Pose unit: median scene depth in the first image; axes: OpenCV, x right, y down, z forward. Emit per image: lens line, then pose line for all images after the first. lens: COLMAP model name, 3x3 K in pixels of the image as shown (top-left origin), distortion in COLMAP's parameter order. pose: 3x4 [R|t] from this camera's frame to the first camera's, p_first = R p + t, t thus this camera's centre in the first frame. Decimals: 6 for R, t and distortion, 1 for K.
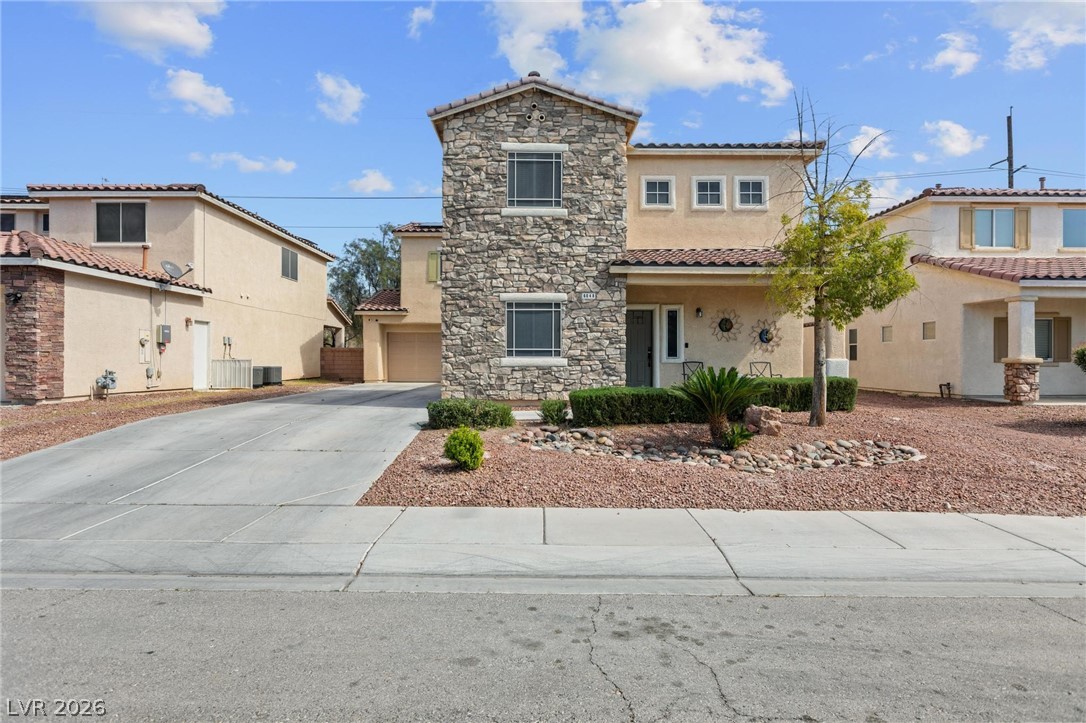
lens RADIAL K [[560.2, 0, 543.0], [0, 560.2, 361.5], [0, 0, 1]] dist [-0.001482, -0.000368]
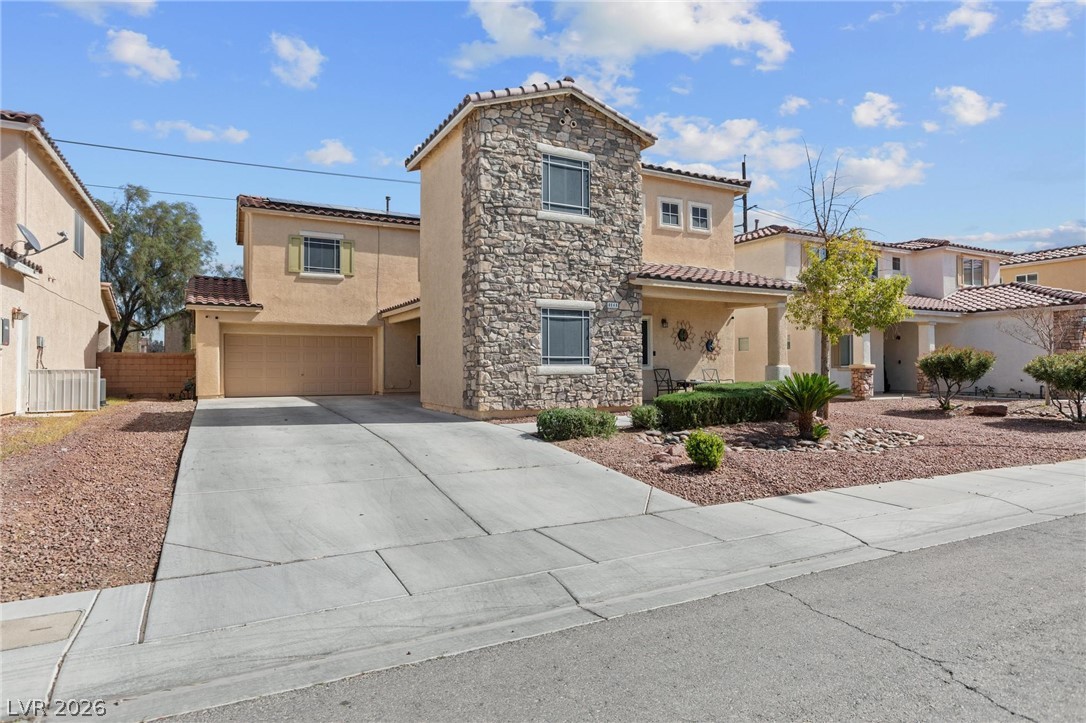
lens RADIAL K [[631.2, 0, 543.0], [0, 631.2, 361.5], [0, 0, 1]] dist [-0.000838, 0.000035]
pose [[0.883018, -0.000540, 0.469339, -0.573684], [0.006138, 0.999927, -0.010397, -0.002926], [-0.469299, 0.012061, 0.882957, 0.041163]]
